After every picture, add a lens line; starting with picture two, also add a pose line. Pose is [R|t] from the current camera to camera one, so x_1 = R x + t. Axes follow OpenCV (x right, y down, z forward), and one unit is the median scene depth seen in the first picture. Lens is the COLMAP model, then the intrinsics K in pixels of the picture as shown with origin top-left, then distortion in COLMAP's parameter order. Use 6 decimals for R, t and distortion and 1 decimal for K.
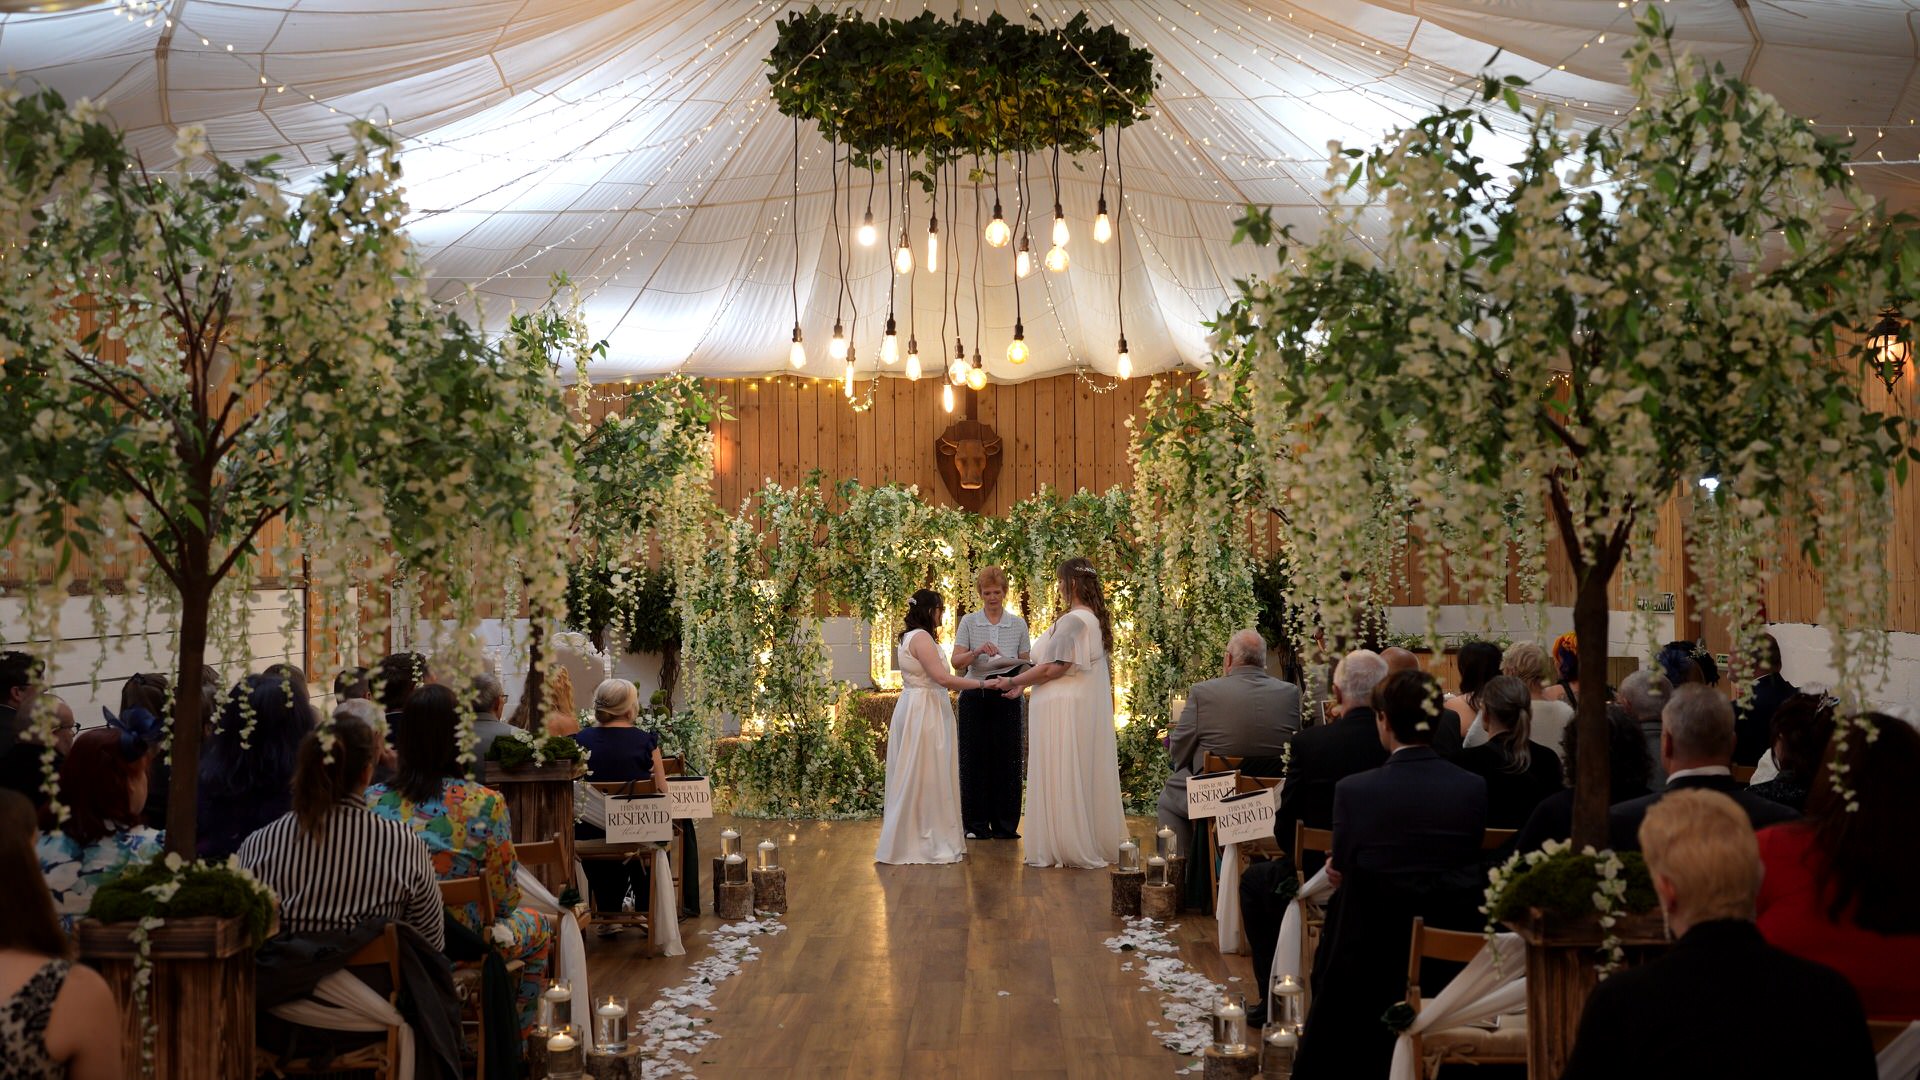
lens RADIAL K [[2084.3, 0, 960.0], [0, 2084.3, 540.0], [0, 0, 1]] dist [-0.005861, -0.011636]
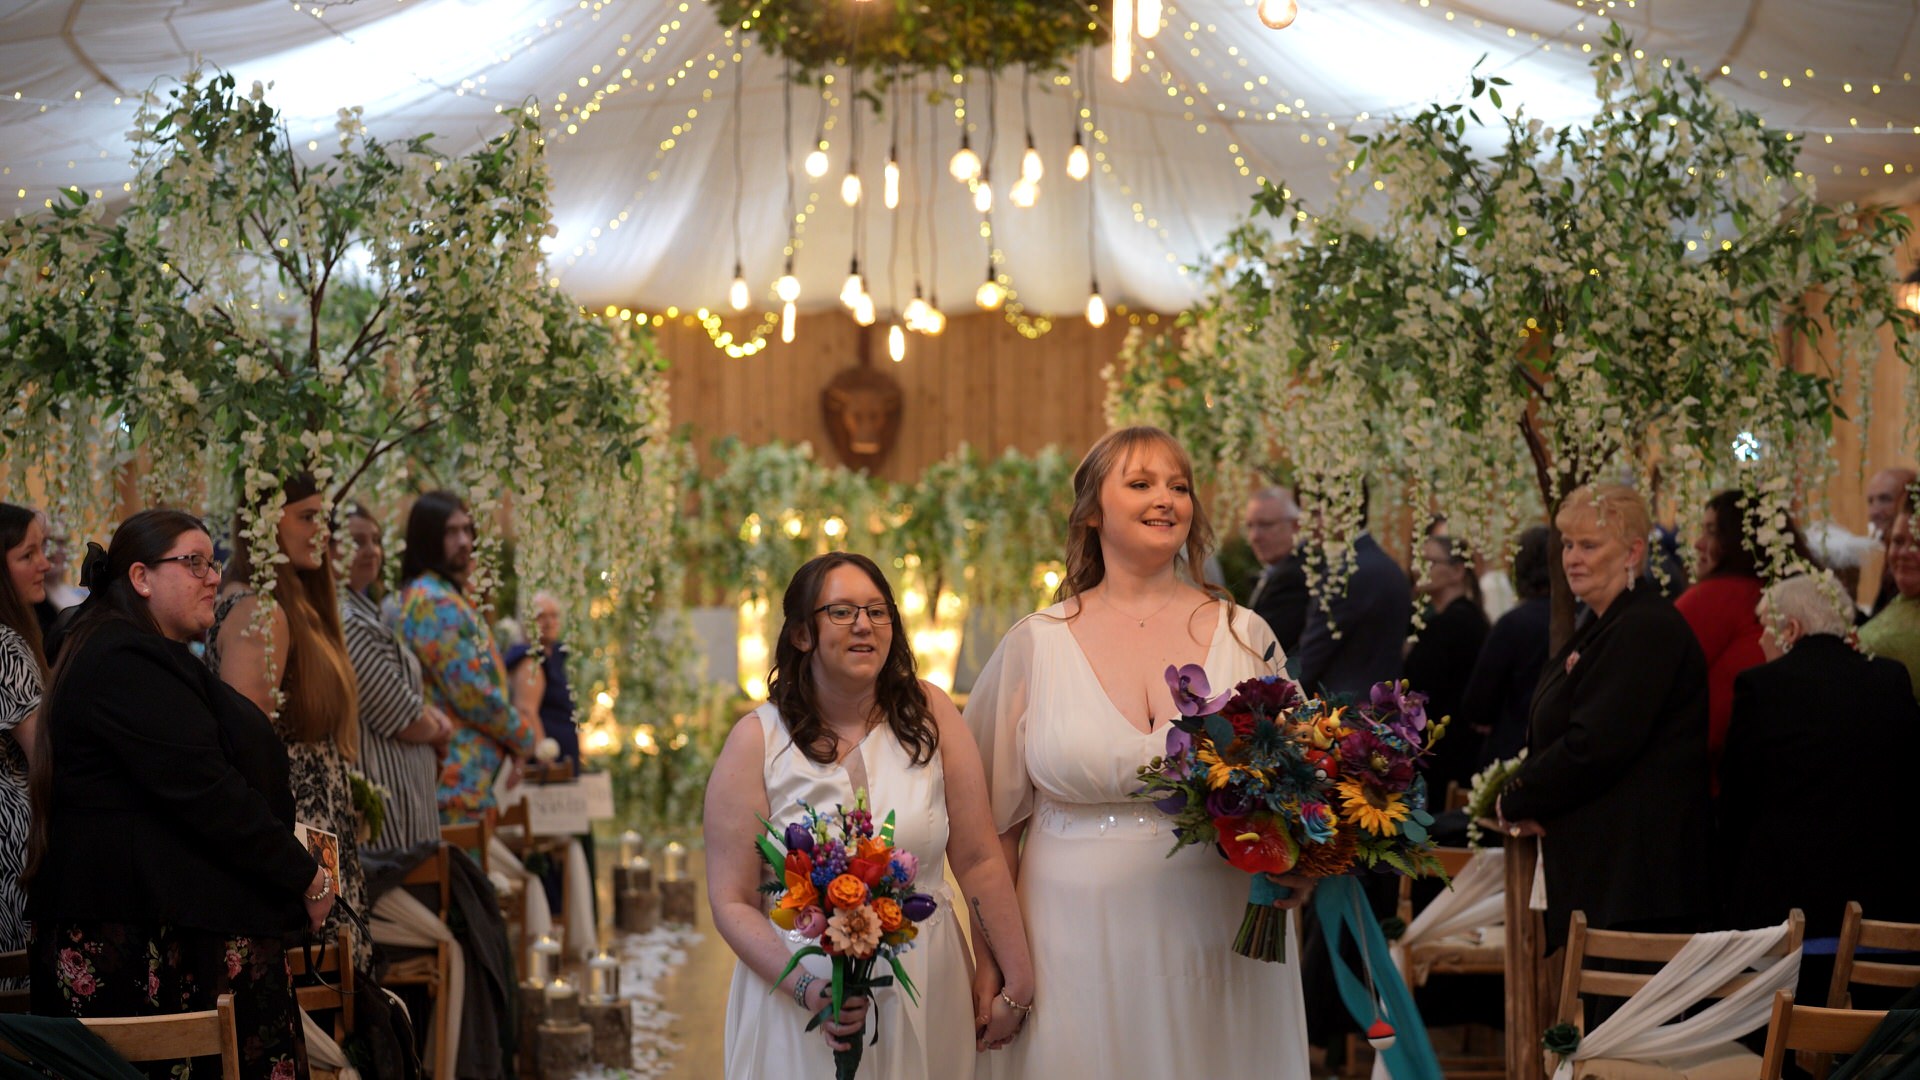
lens RADIAL K [[3011.2, 0, 960.0], [0, 3011.2, 540.0], [0, 0, 1]] dist [0.000392, -0.014108]
pose [[0.997708, 0.006811, 0.067327, -0.131950], [-0.006894, 0.999976, 0.001011, 0.031319], [-0.067318, -0.001473, 0.997730, -0.601579]]
